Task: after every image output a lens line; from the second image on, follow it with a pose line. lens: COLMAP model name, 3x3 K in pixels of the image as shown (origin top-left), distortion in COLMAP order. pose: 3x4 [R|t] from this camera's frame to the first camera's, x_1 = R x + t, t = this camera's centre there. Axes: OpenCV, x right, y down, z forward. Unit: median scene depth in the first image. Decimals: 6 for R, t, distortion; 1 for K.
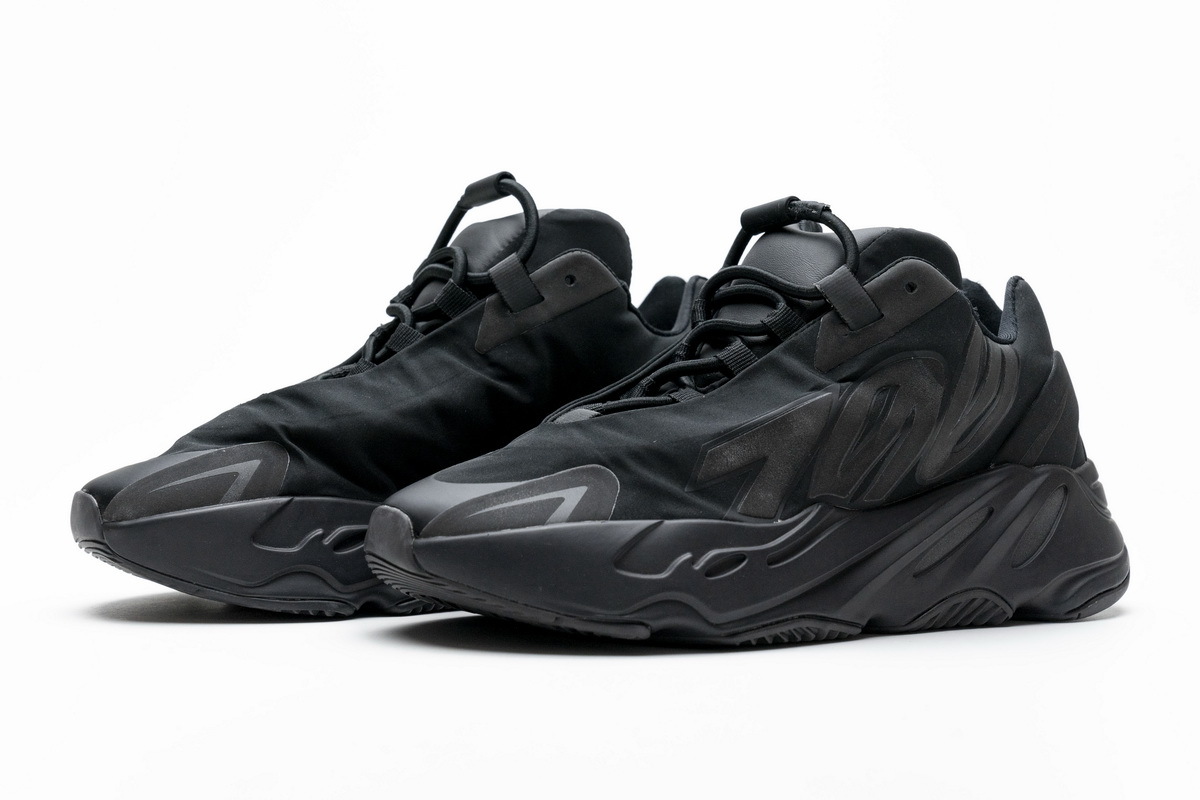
lens RADIAL K [[2299.4, 0, 600.0], [0, 2299.4, 400.0], [0, 0, 1]] dist [0.011931, 0.180283]
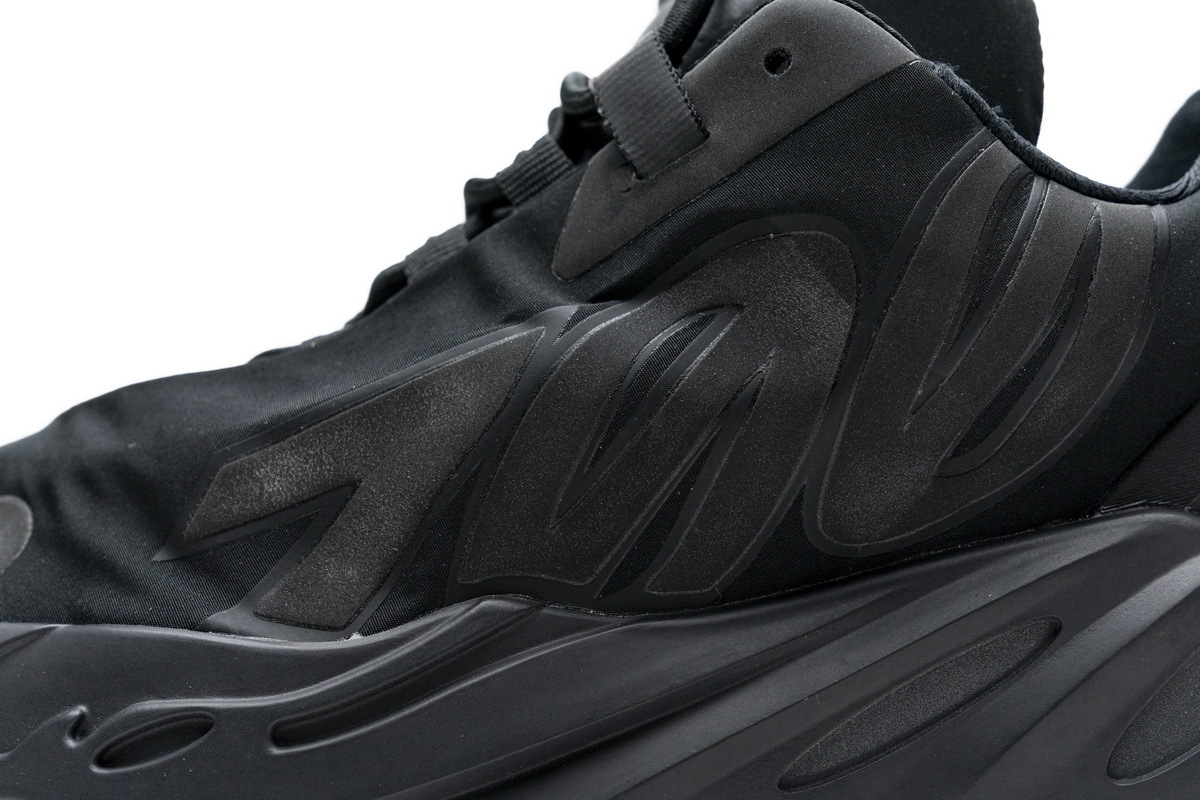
lens RADIAL K [[2207.0, 0, 600.0], [0, 2207.0, 400.0], [0, 0, 1]] dist [0.005651, 0.011578]
pose [[0.839324, -0.016743, -0.543374, 0.318550], [0.002323, 0.999627, -0.027214, 0.020438], [0.543627, 0.021579, 0.839050, 0.668256]]
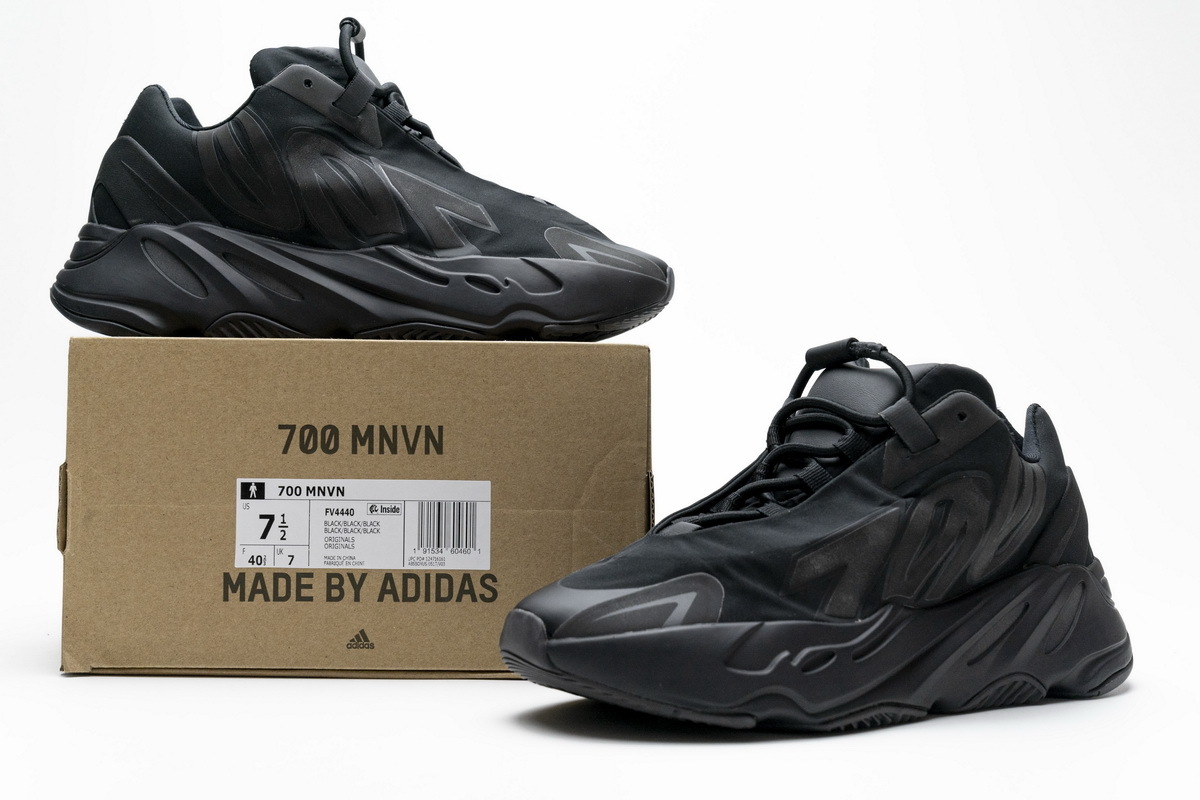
lens RADIAL K [[1672.6, 0, 600.0], [0, 1672.6, 400.0], [0, 0, 1]] dist [-0.016948, -0.047155]
pose [[0.999754, -0.002359, 0.022064, -0.068327], [0.003223, 0.999227, -0.039189, -0.024662], [-0.021954, 0.039250, 0.998988, 0.154414]]
